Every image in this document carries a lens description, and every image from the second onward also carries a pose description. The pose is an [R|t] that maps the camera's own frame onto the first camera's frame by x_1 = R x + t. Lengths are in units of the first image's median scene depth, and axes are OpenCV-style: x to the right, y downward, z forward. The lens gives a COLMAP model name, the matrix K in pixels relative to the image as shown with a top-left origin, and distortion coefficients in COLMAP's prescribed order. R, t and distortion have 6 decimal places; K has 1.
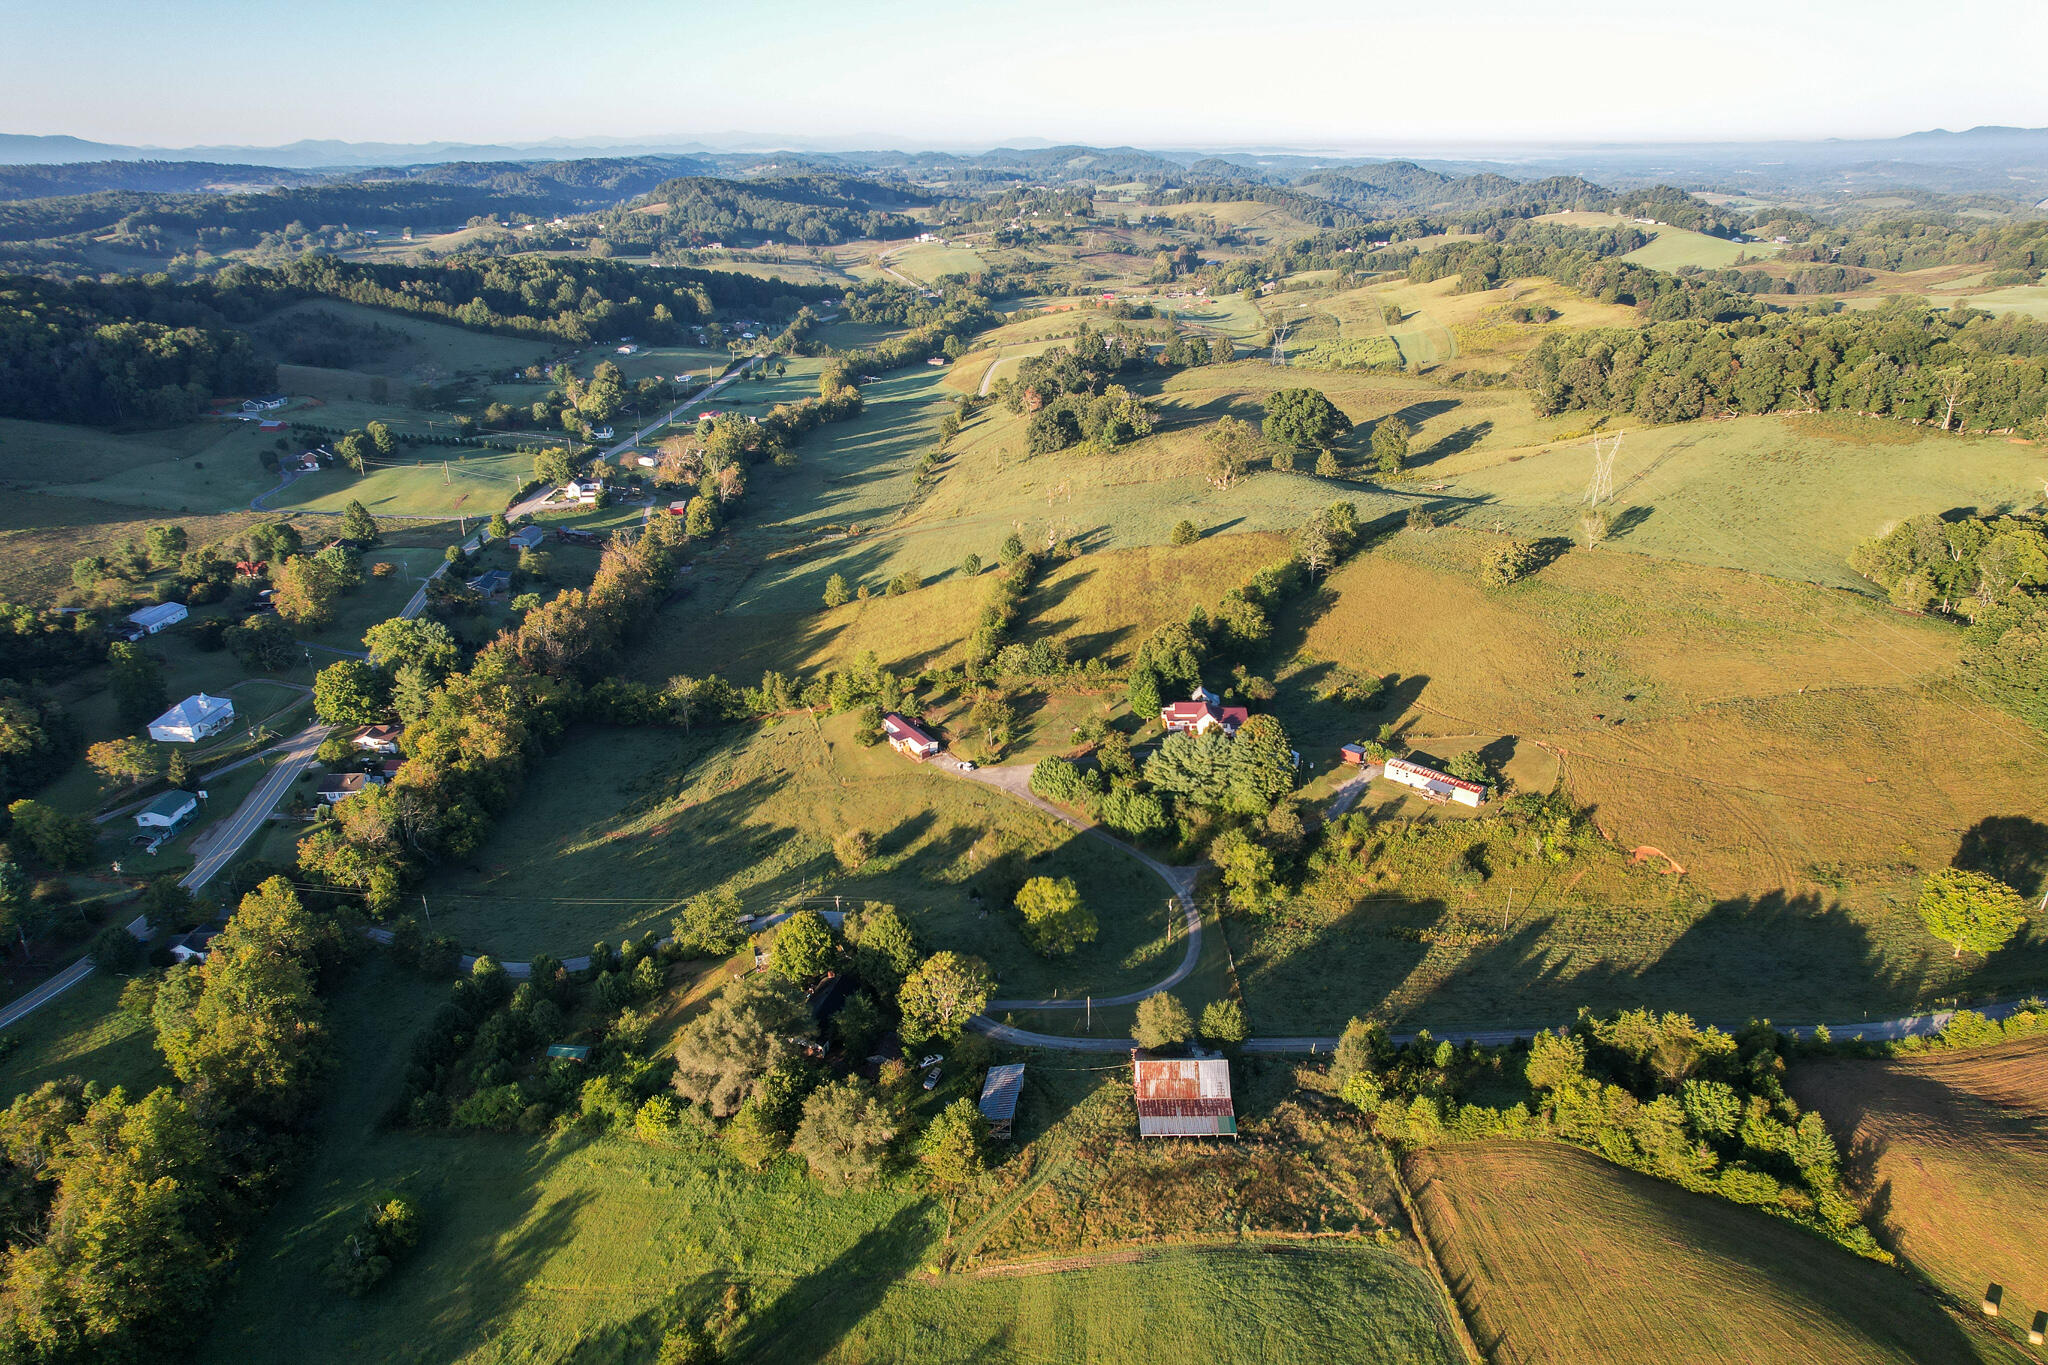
lens RADIAL K [[1298.3, 0, 1024.0], [0, 1298.3, 682.5], [0, 0, 1]] dist [-0.062376, 0.000435]
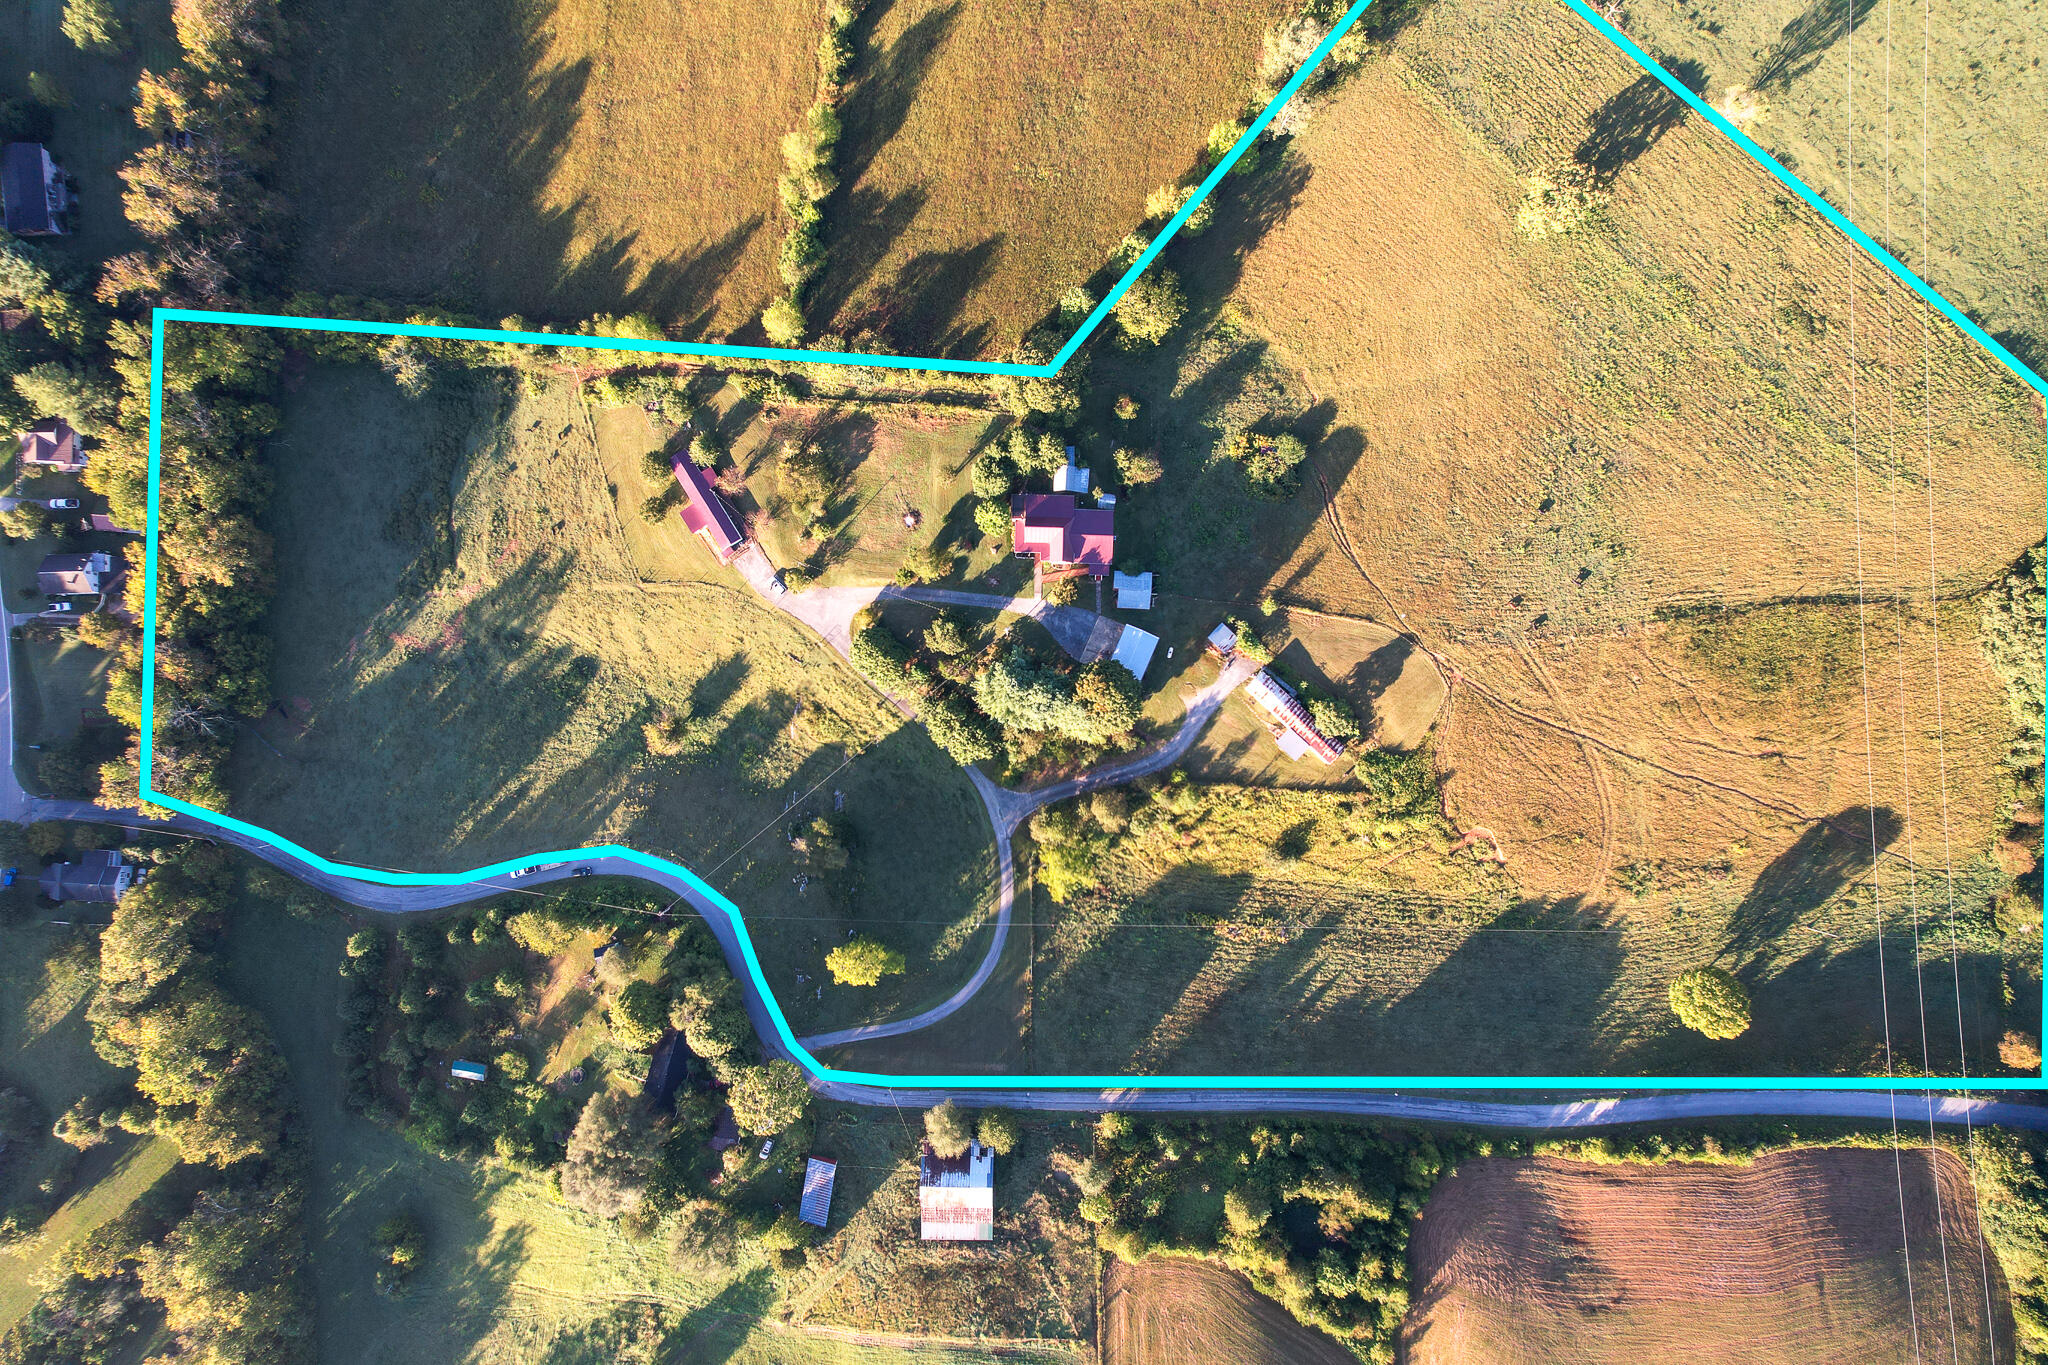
lens RADIAL K [[1271.2, 0, 1060.1], [0, 1271.2, 677.7], [0, 0, 1]] dist [-0.050307, -0.000577]
pose [[0.999832, 0.007739, 0.016588, 0.166468], [-0.018304, 0.423882, 0.905532, -0.868332], [-0.000023, -0.905684, 0.423953, 0.770208]]
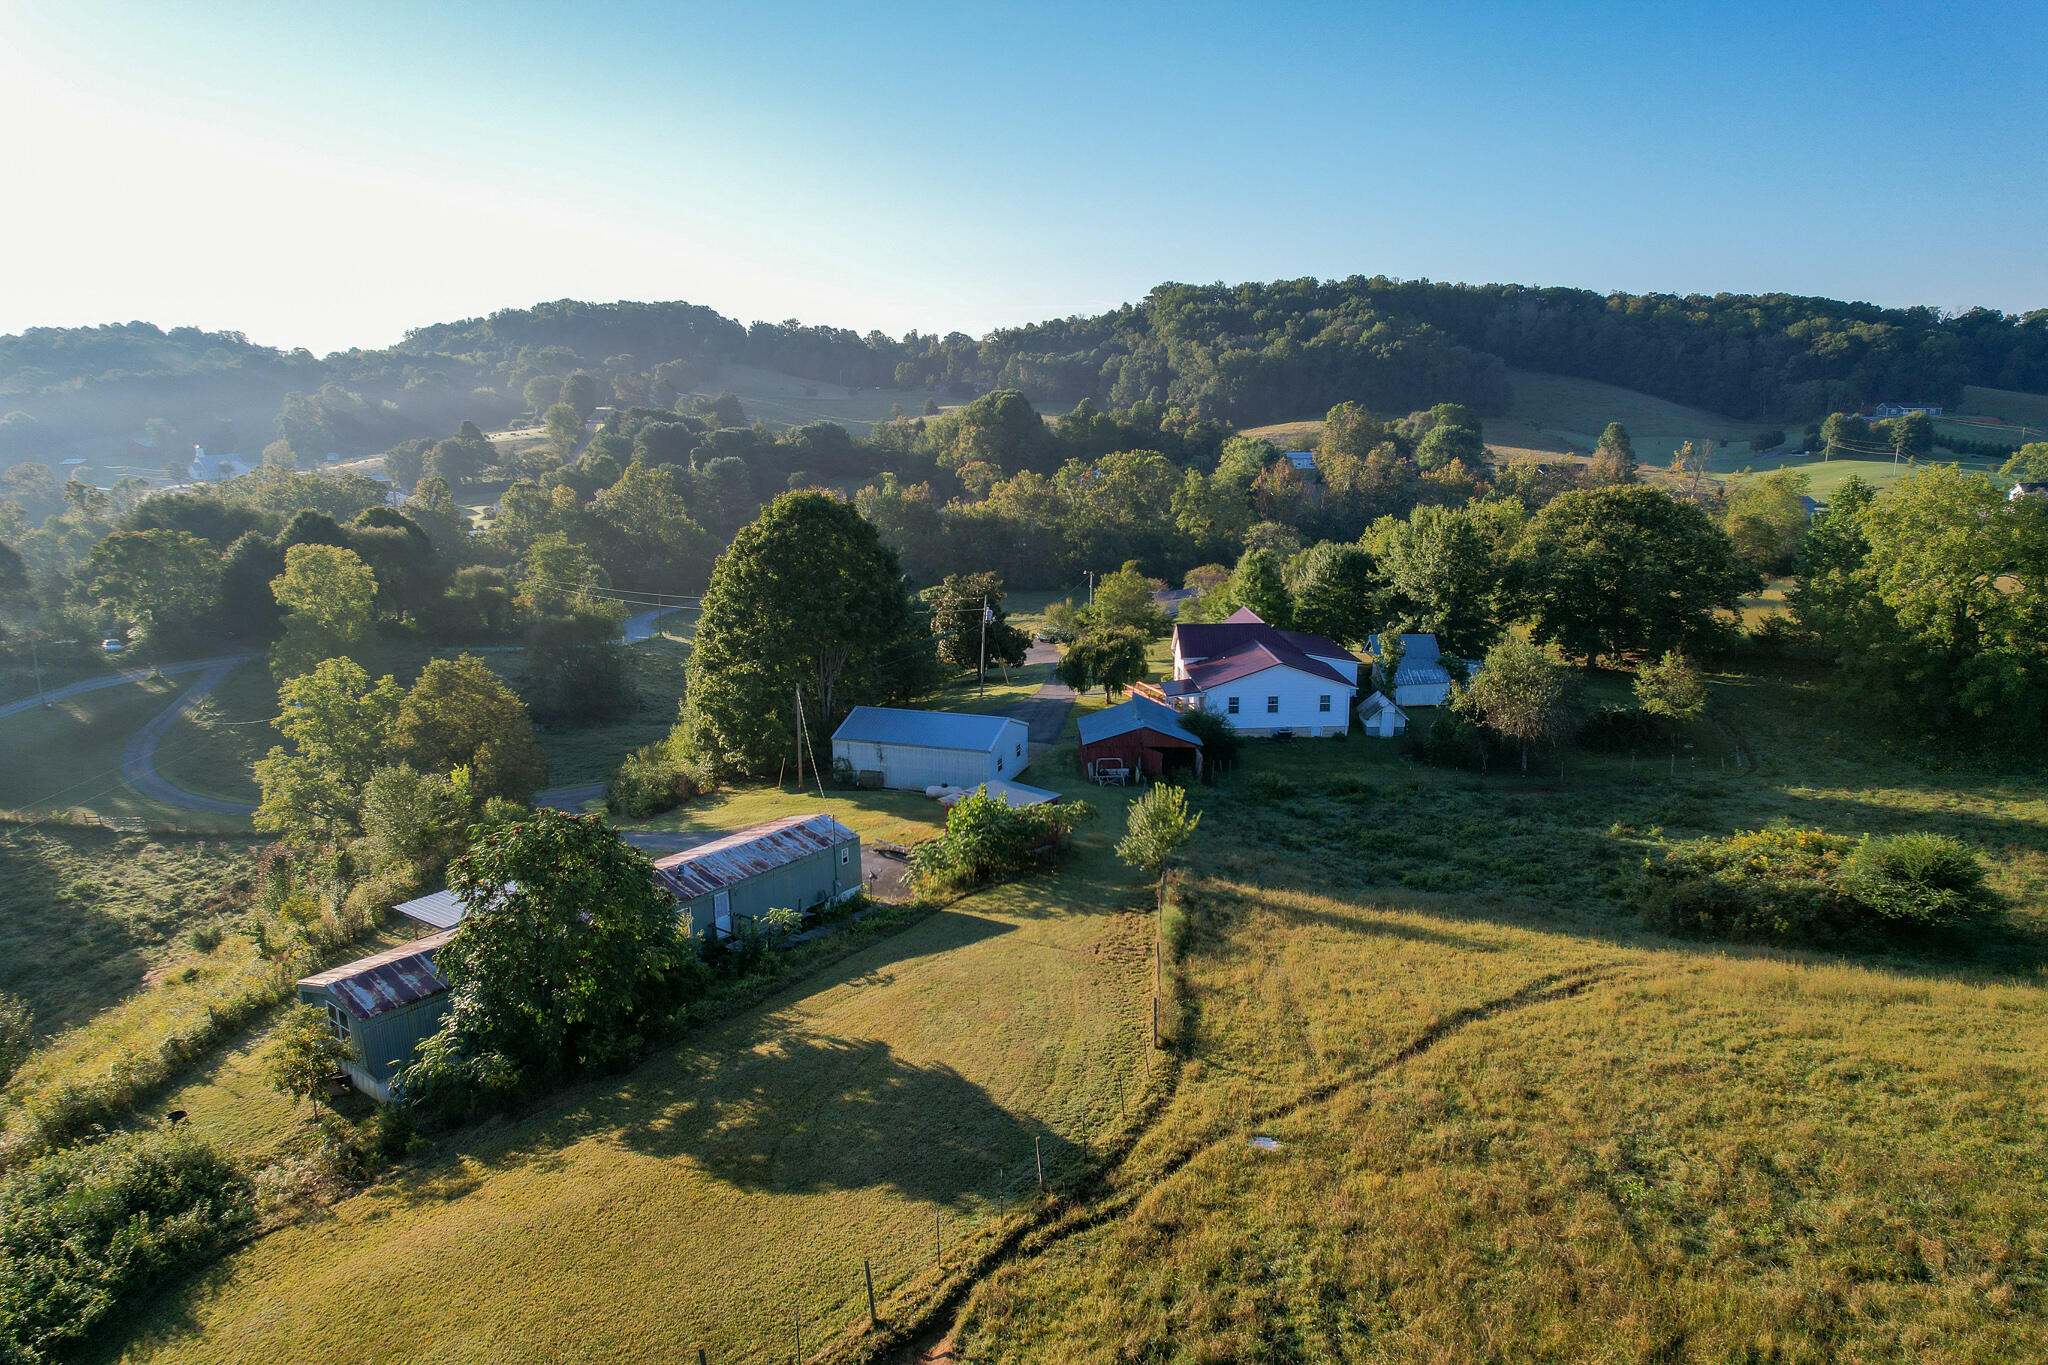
lens RADIAL K [[1318.9, 0, 1024.0], [0, 1318.9, 682.5], [0, 0, 1]] dist [-0.086167, 0.084047]
pose [[0.070812, 0.234473, -0.969540, 0.574662], [-0.379198, 0.905336, 0.191250, -0.013932], [0.922602, 0.354105, 0.153020, 1.198199]]
